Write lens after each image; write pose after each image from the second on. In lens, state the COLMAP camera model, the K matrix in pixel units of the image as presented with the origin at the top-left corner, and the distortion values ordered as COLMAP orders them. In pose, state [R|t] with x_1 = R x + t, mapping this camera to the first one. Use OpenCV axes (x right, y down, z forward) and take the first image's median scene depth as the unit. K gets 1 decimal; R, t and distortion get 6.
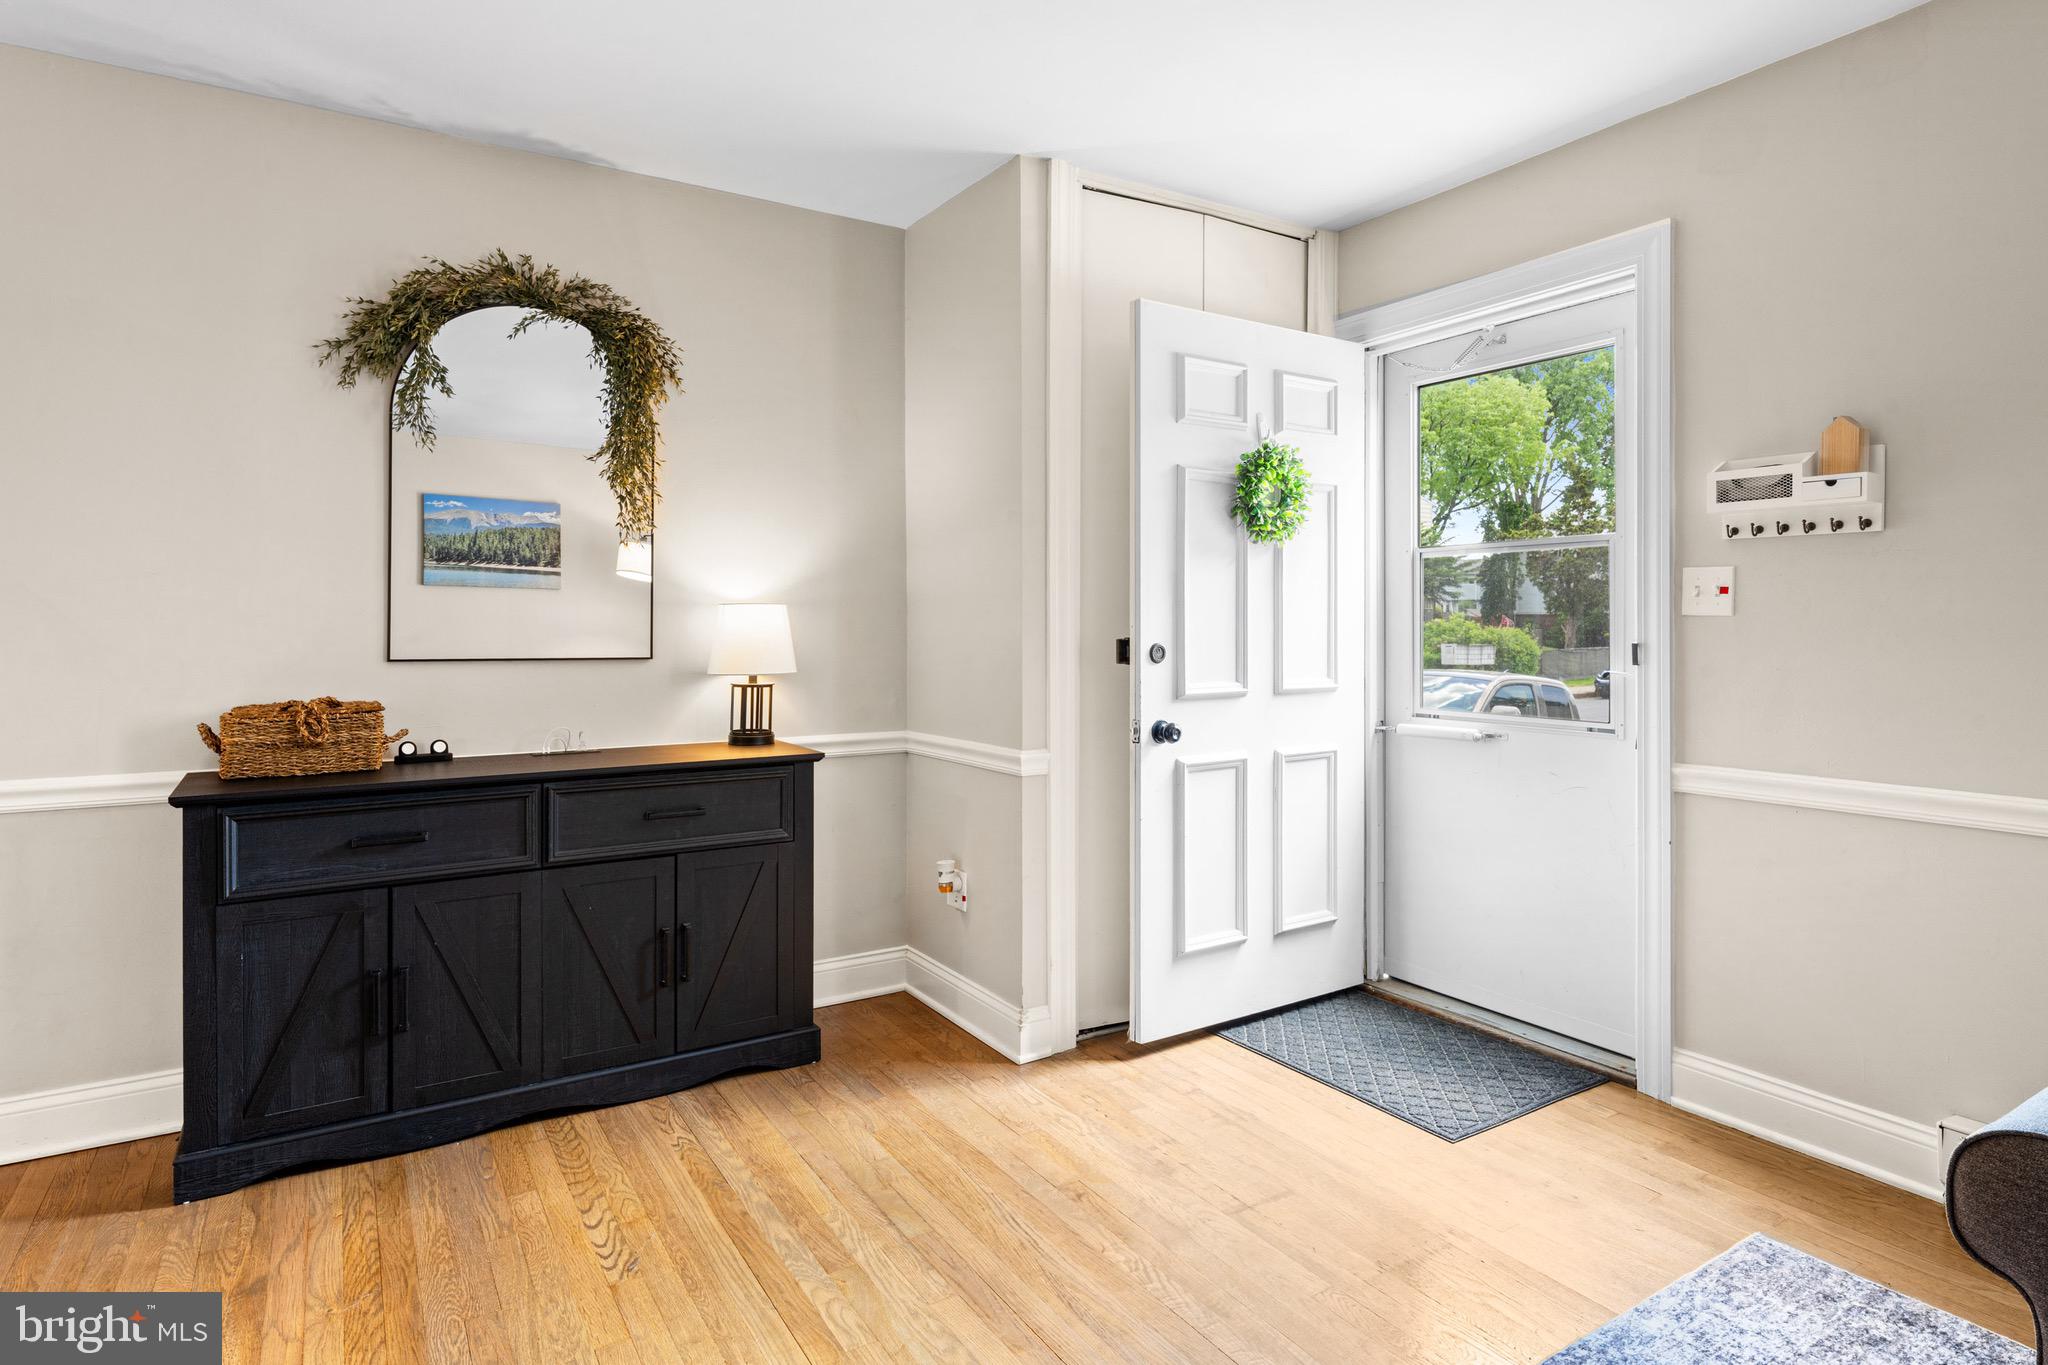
lens RADIAL K [[1121.1, 0, 1025.9], [0, 1121.1, 622.5], [0, 0, 1]] dist [0.032936, 0.000118]
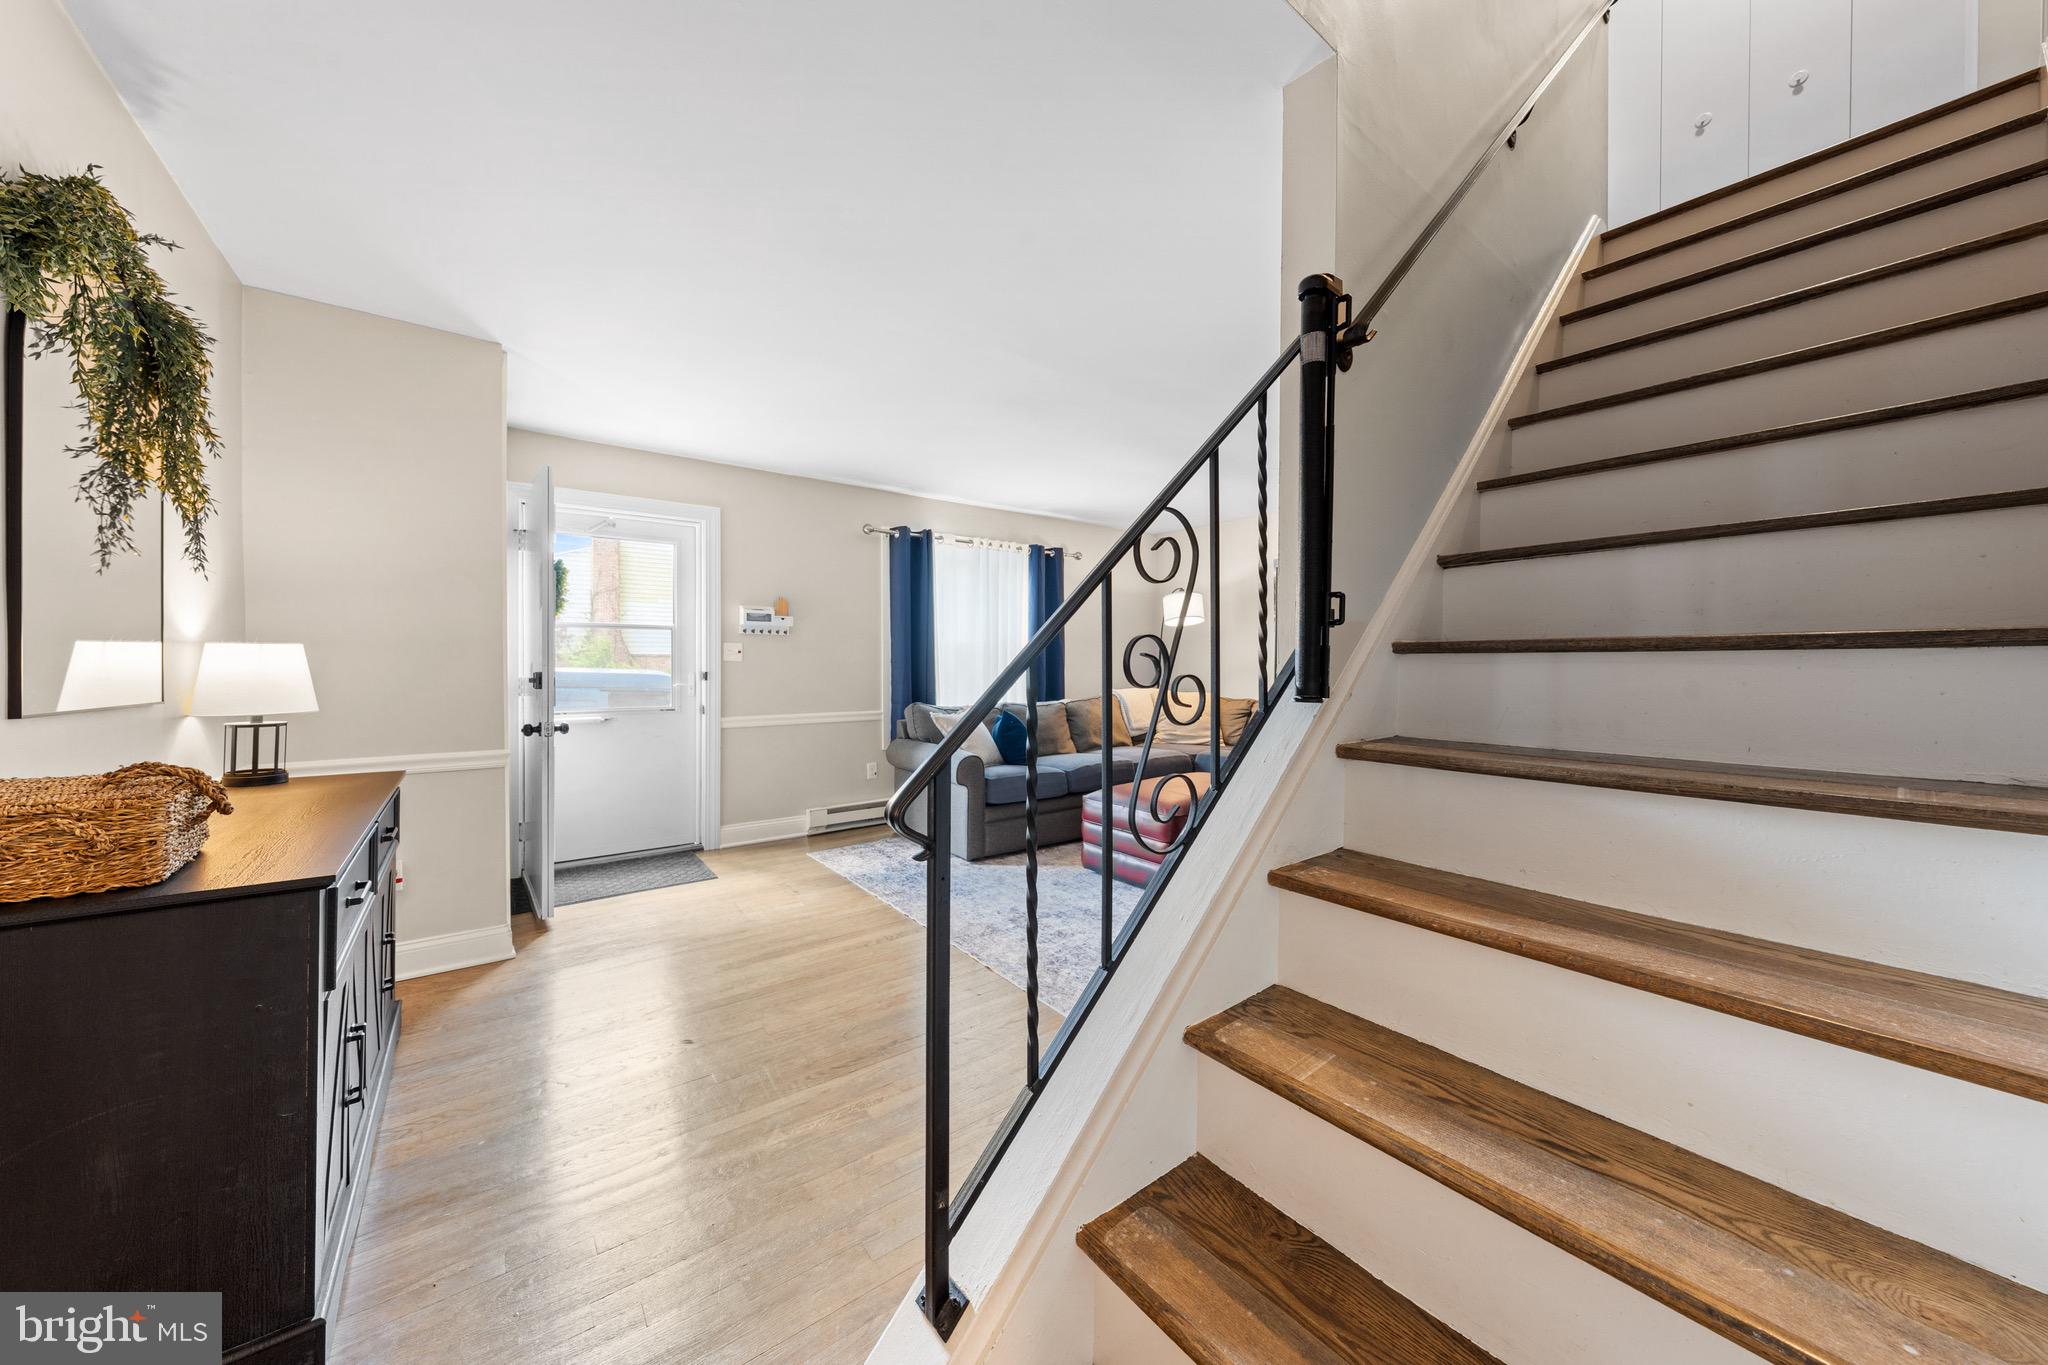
lens RADIAL K [[708.6, 0, 1032.4], [0, 708.6, 650.5], [0, 0, 1]] dist [-0.001657, -0.000167]
pose [[-0.089915, 0.018757, 0.995773, -1.118770], [-0.000803, 0.999821, -0.018906, 0.000293], [-0.995949, -0.002499, -0.089884, 0.436765]]
